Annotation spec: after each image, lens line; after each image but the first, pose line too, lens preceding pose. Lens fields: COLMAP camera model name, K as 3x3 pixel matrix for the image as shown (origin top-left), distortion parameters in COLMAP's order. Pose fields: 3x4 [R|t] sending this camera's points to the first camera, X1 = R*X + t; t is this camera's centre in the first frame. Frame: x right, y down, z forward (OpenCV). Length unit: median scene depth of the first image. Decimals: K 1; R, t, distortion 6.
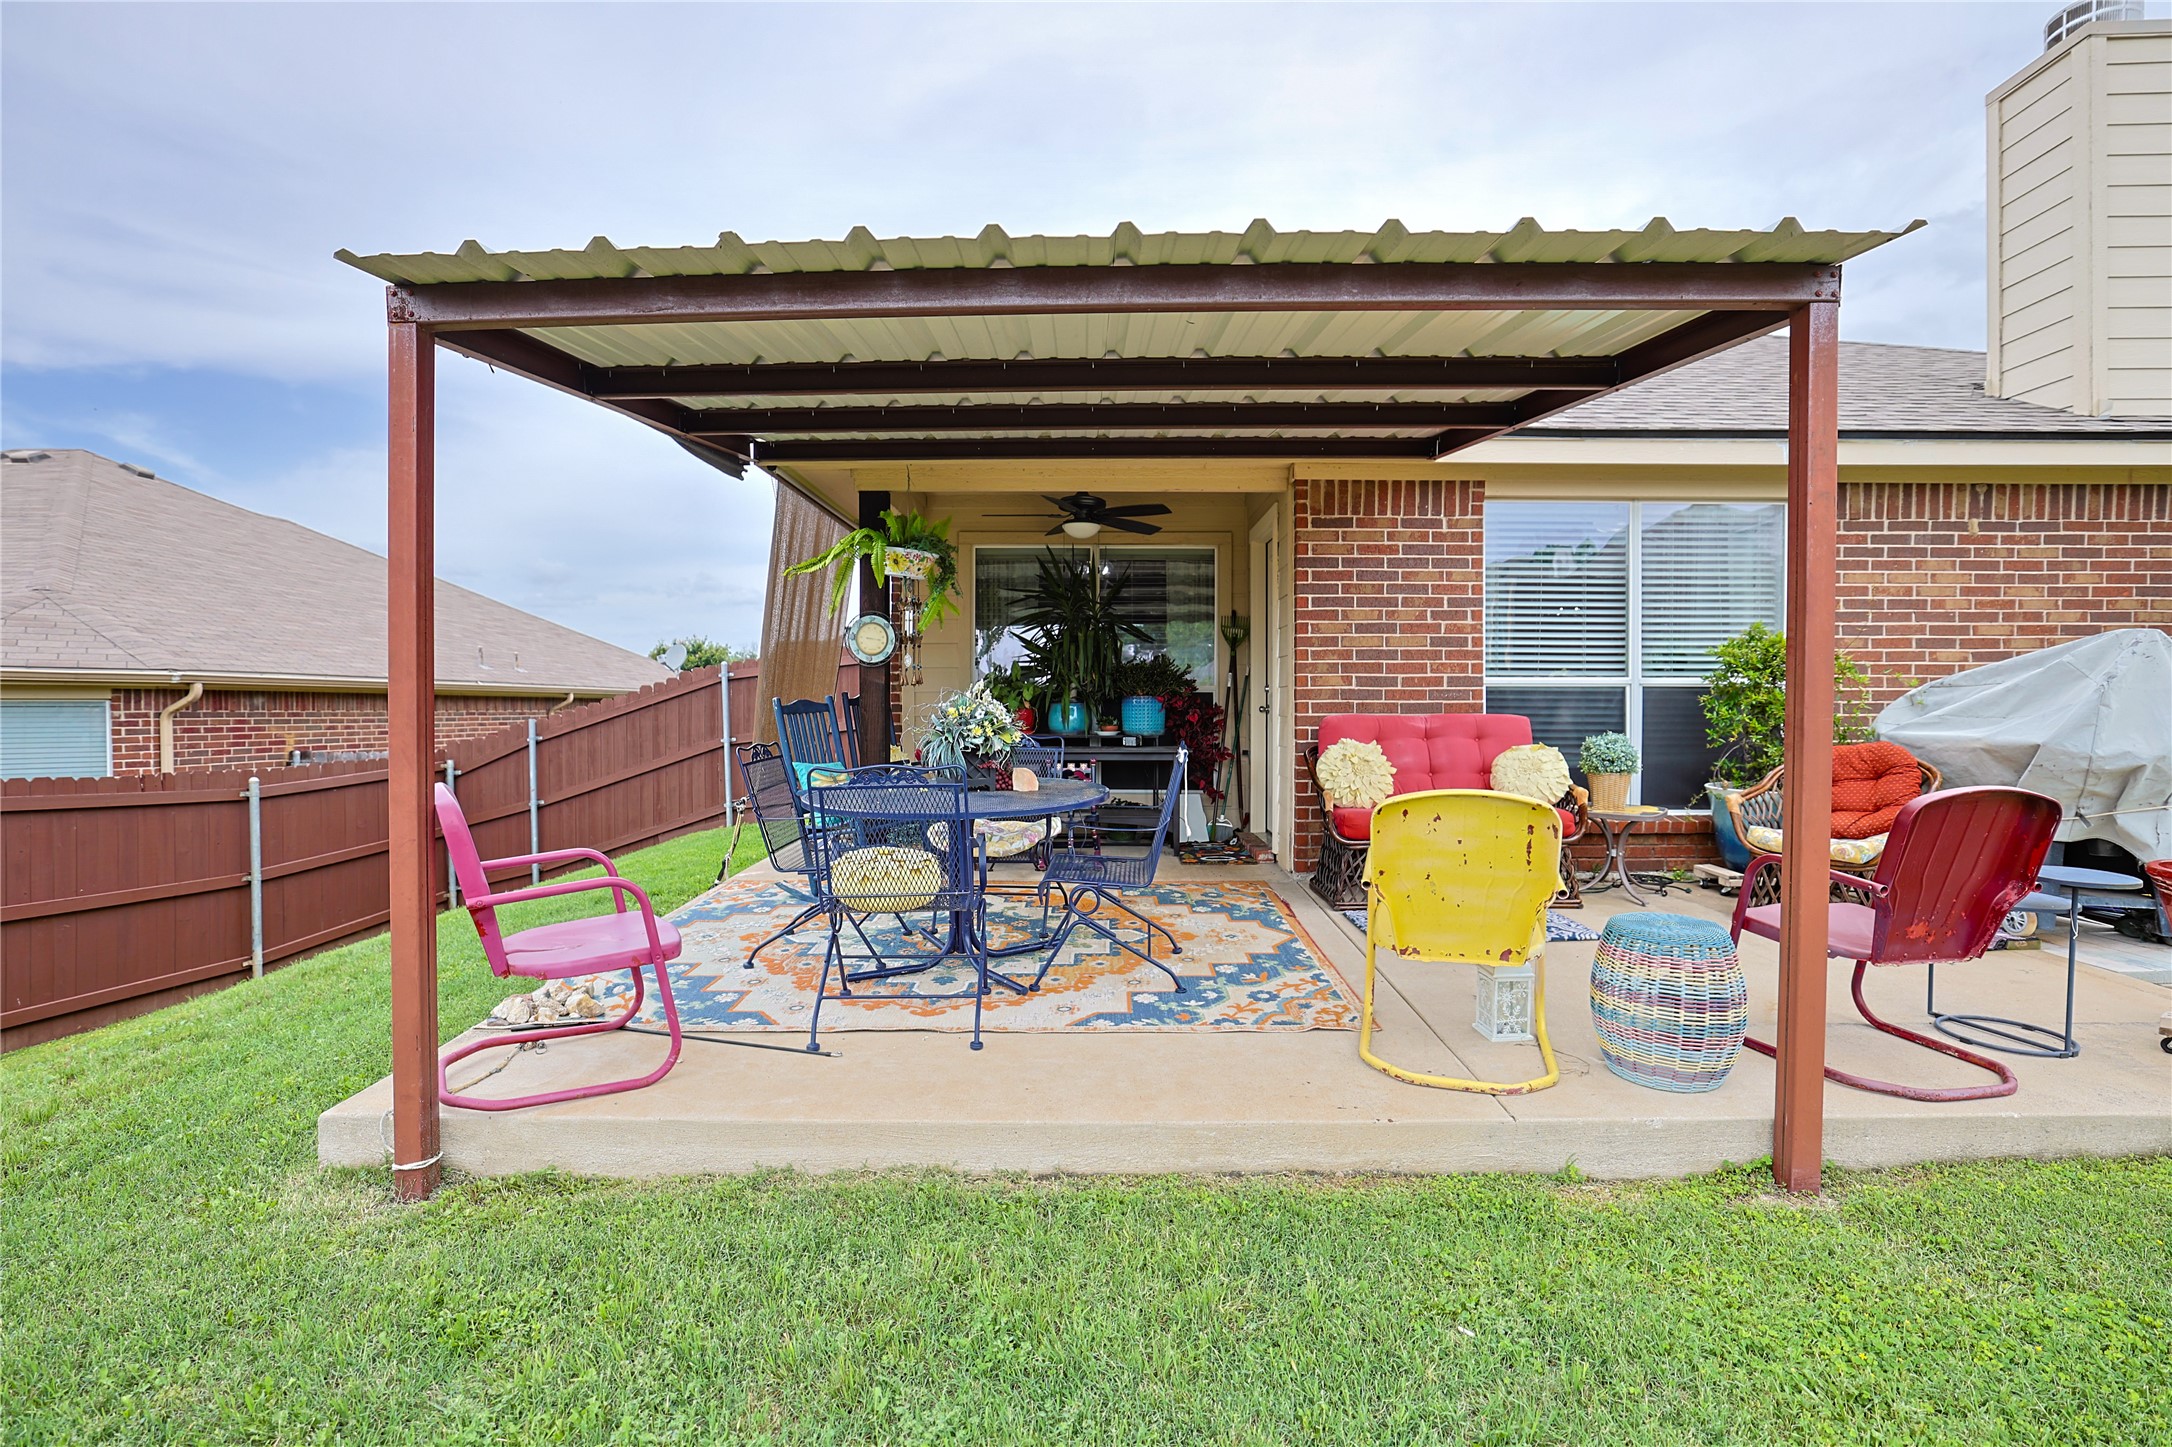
lens RADIAL K [[1001.5, 0, 1091.9], [0, 1001.5, 727.8], [0, 0, 1]] dist [-0.045087, 0.016323]
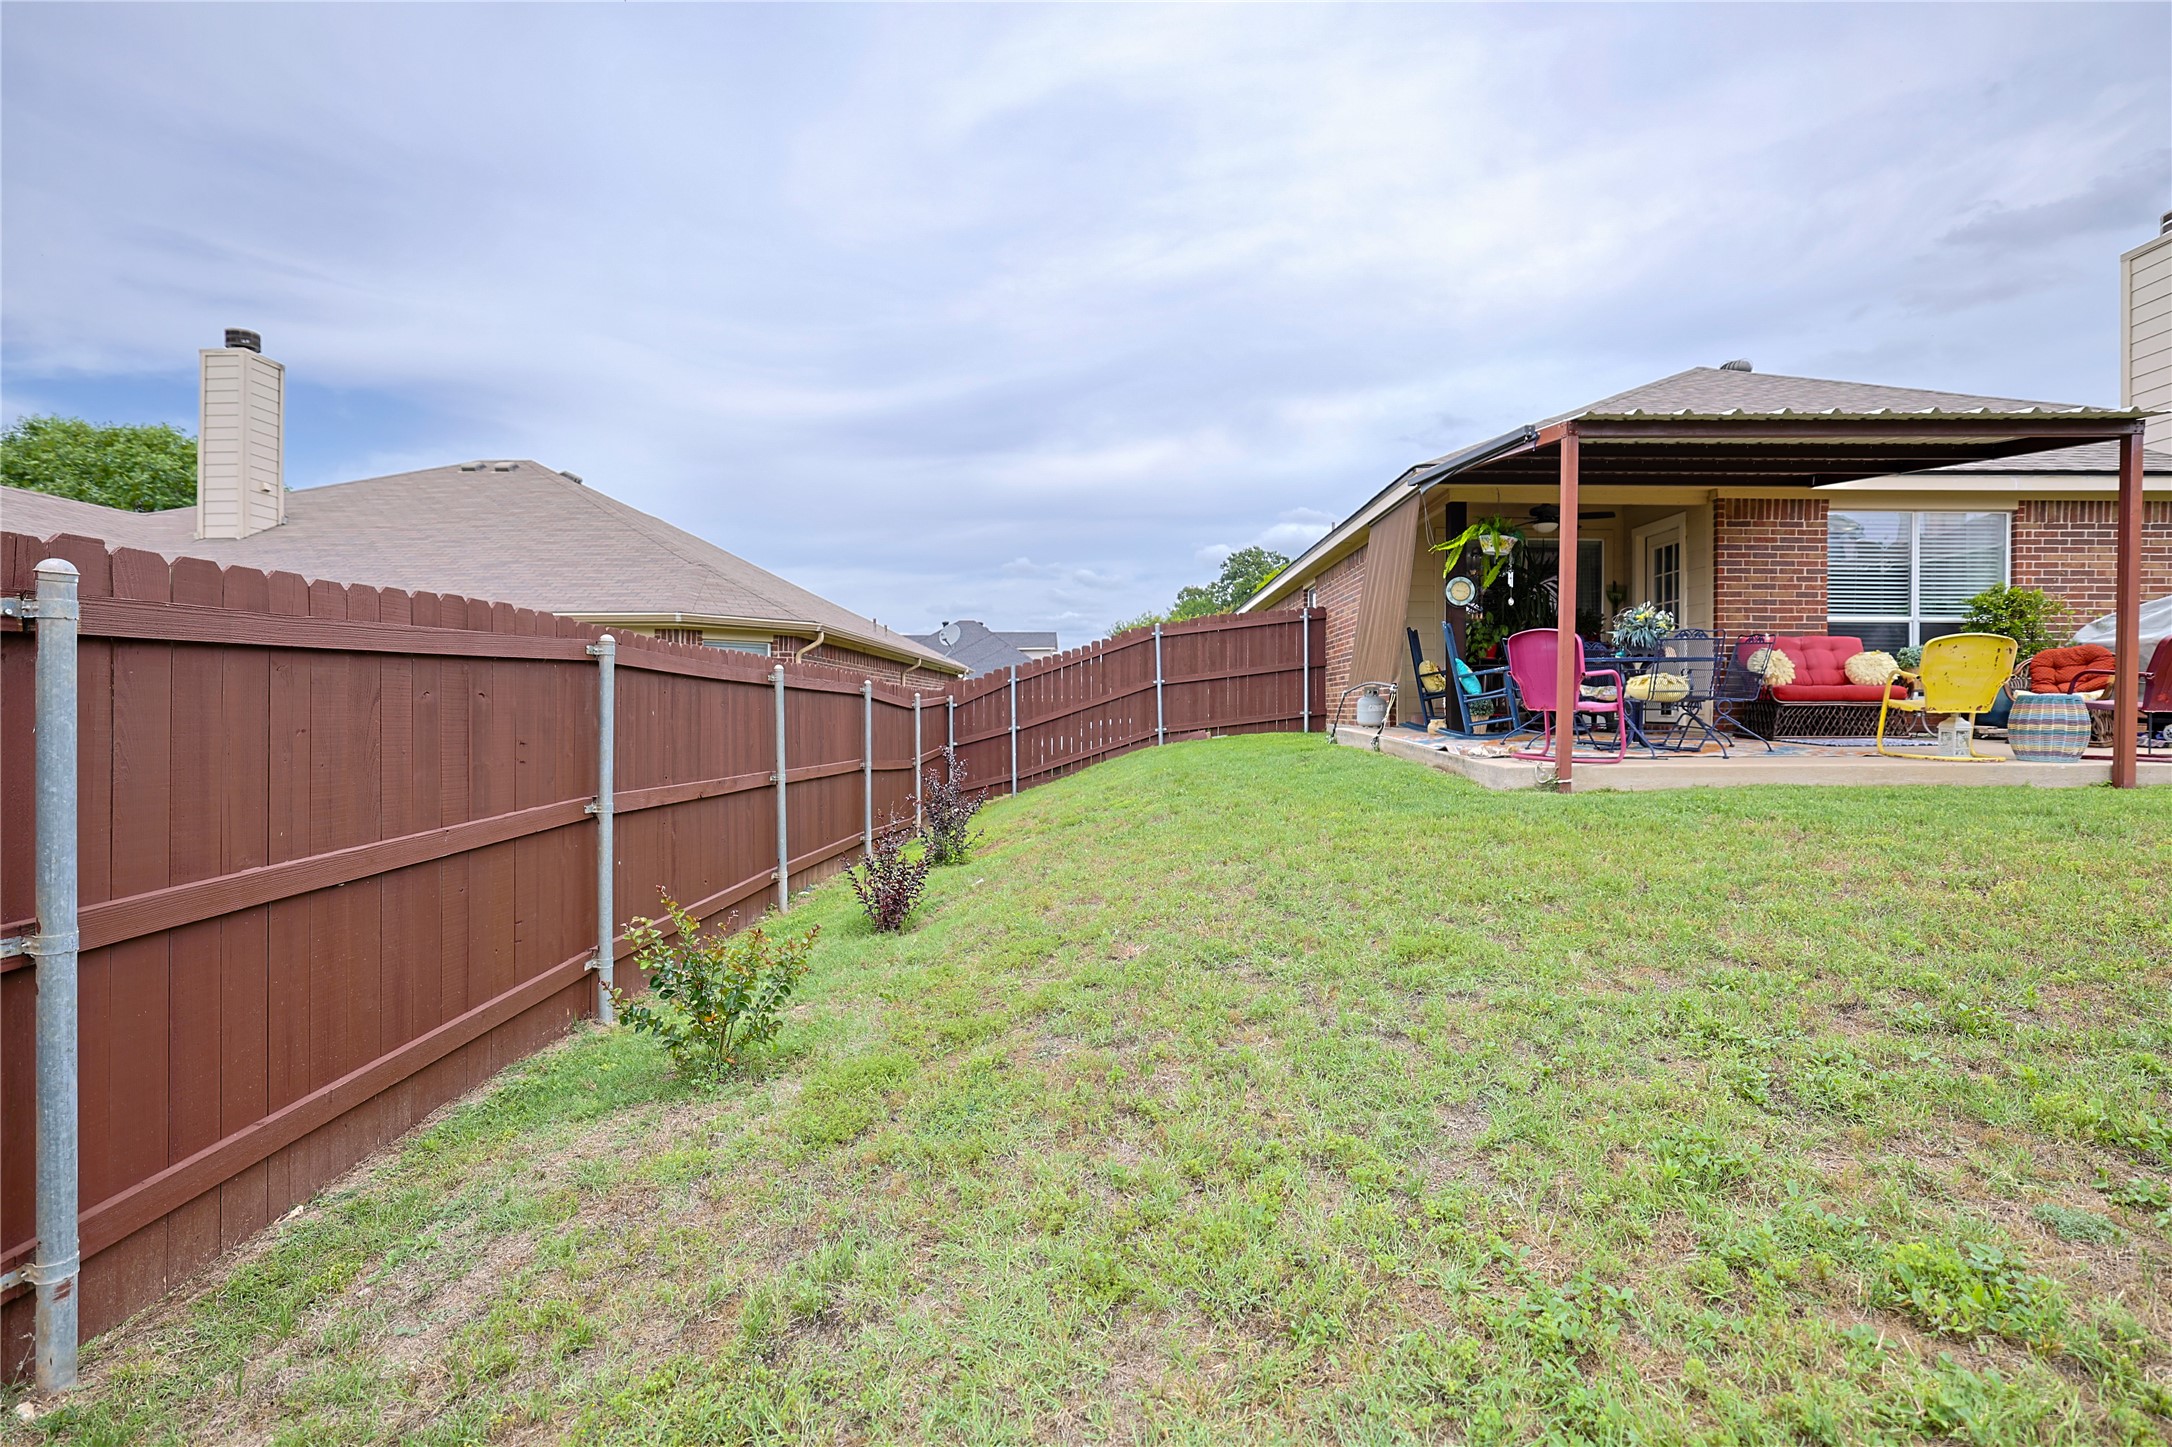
lens RADIAL K [[1001.5, 0, 1079.8], [0, 1001.5, 722.5], [0, 0, 1]] dist [-0.045087, 0.016323]
pose [[0.999928, 0.004482, -0.011171, -0.861156], [-0.004583, 0.999949, -0.008961, 0.151830], [0.011131, 0.009012, 0.999897, -0.678924]]
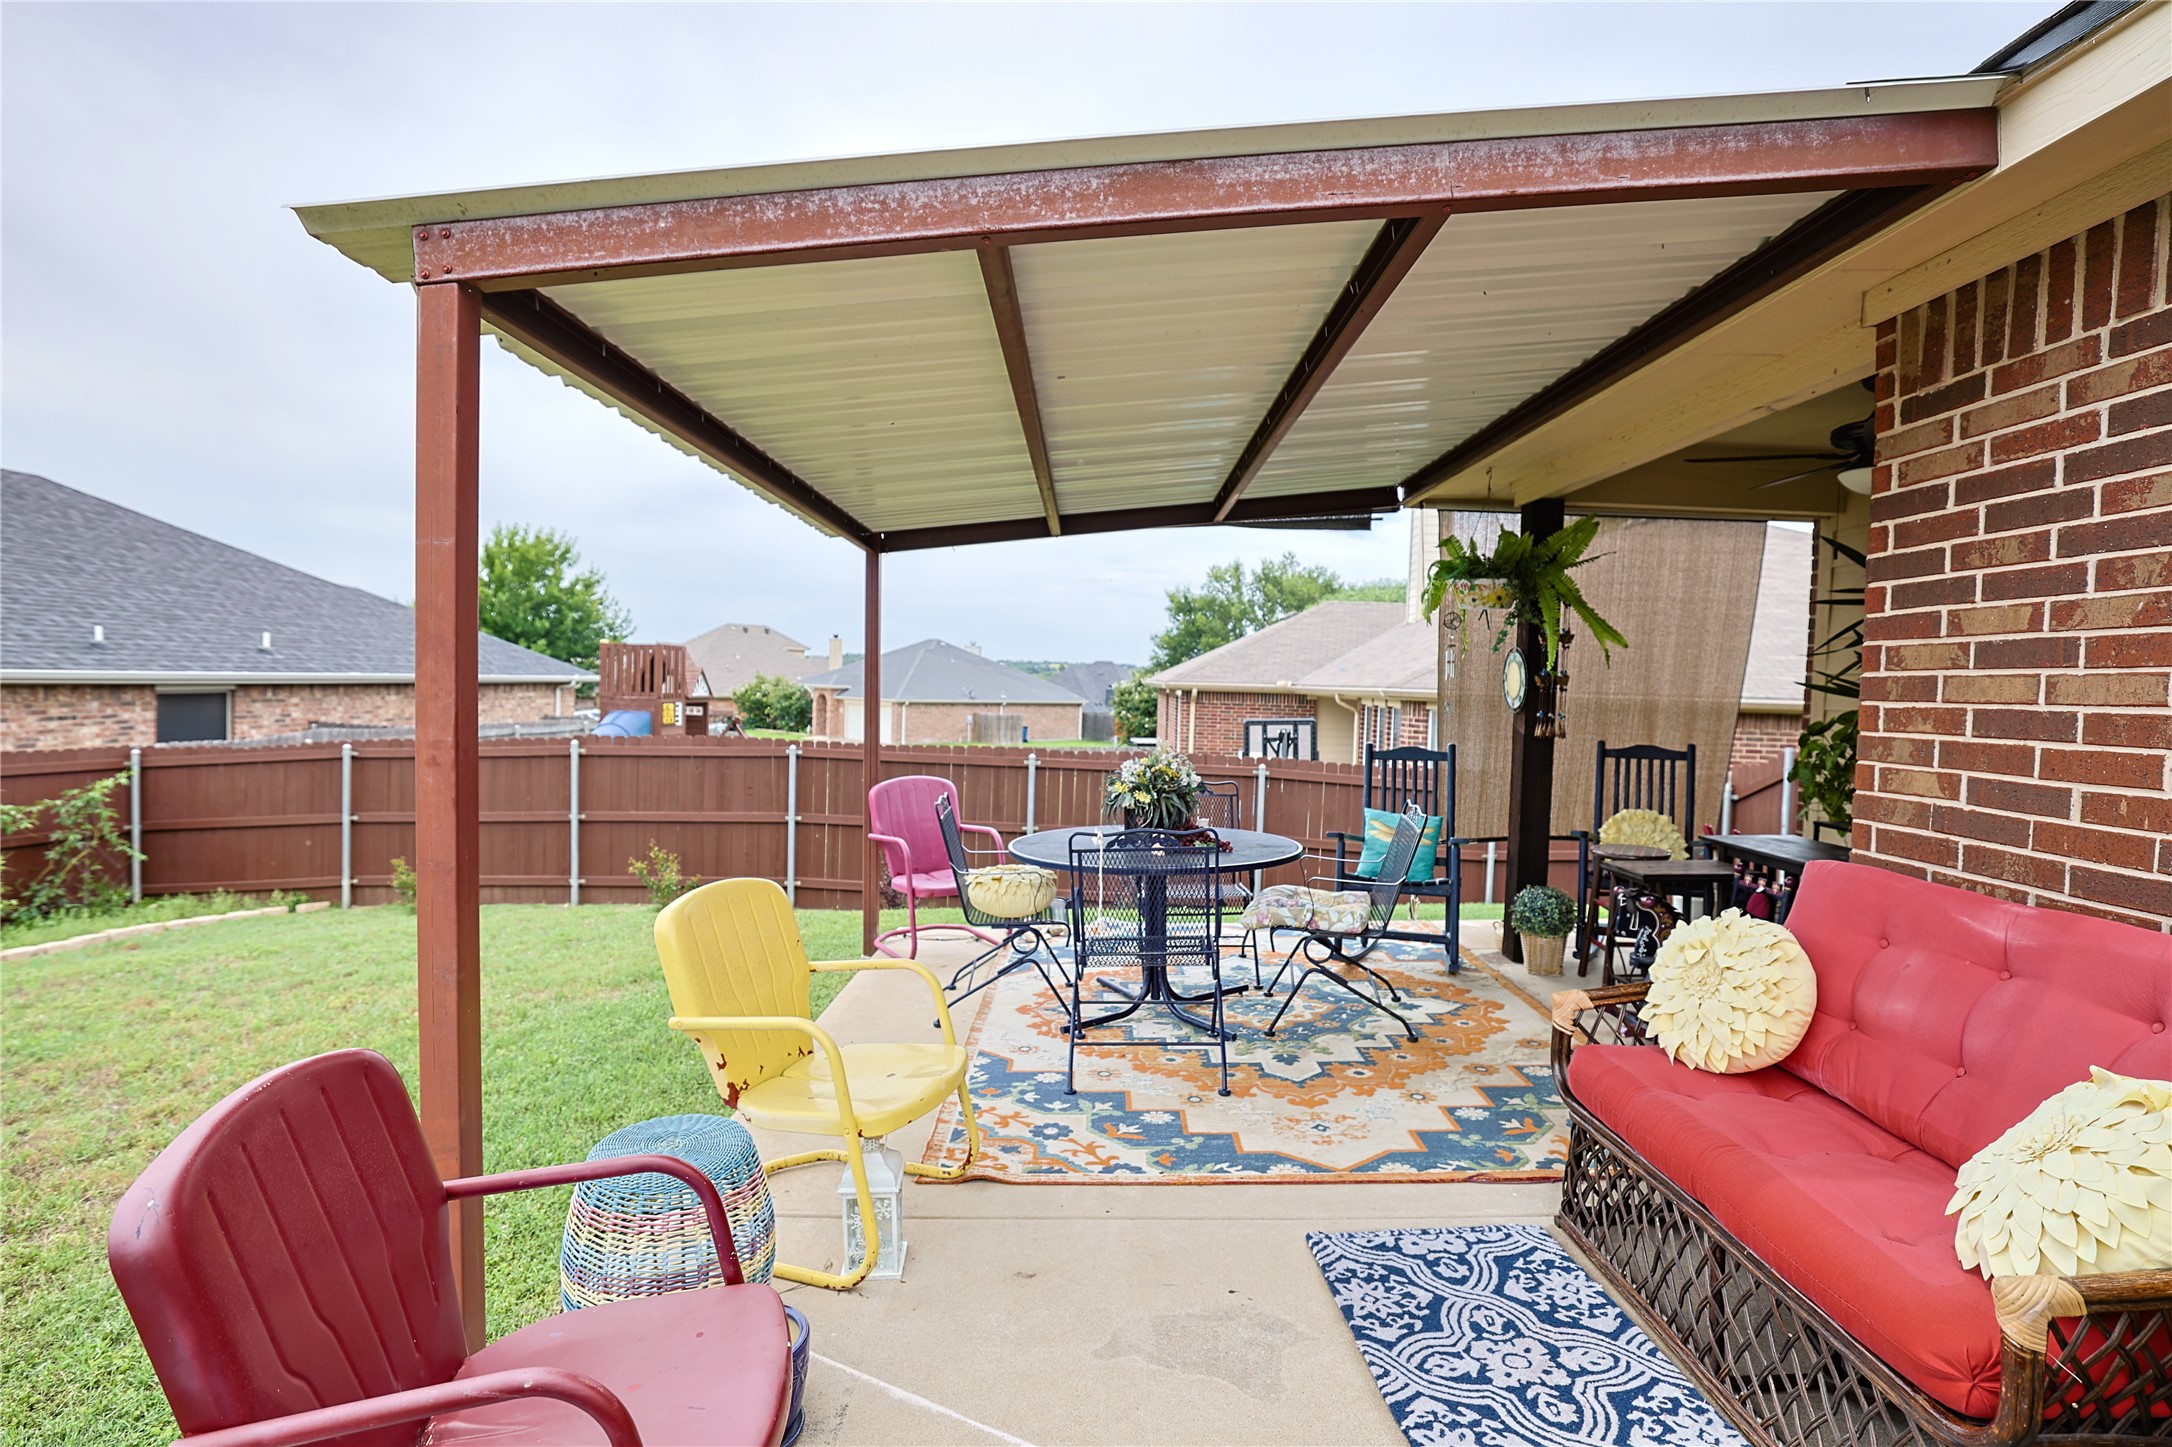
lens RADIAL K [[1001.5, 0, 1073.9], [0, 1001.5, 721.8], [0, 0, 1]] dist [-0.045087, 0.016323]
pose [[0.000630, 0.039161, -0.999233, 0.653643], [-0.047906, 0.998087, 0.039086, -0.072385], [0.998852, 0.047844, 0.002505, 0.654095]]
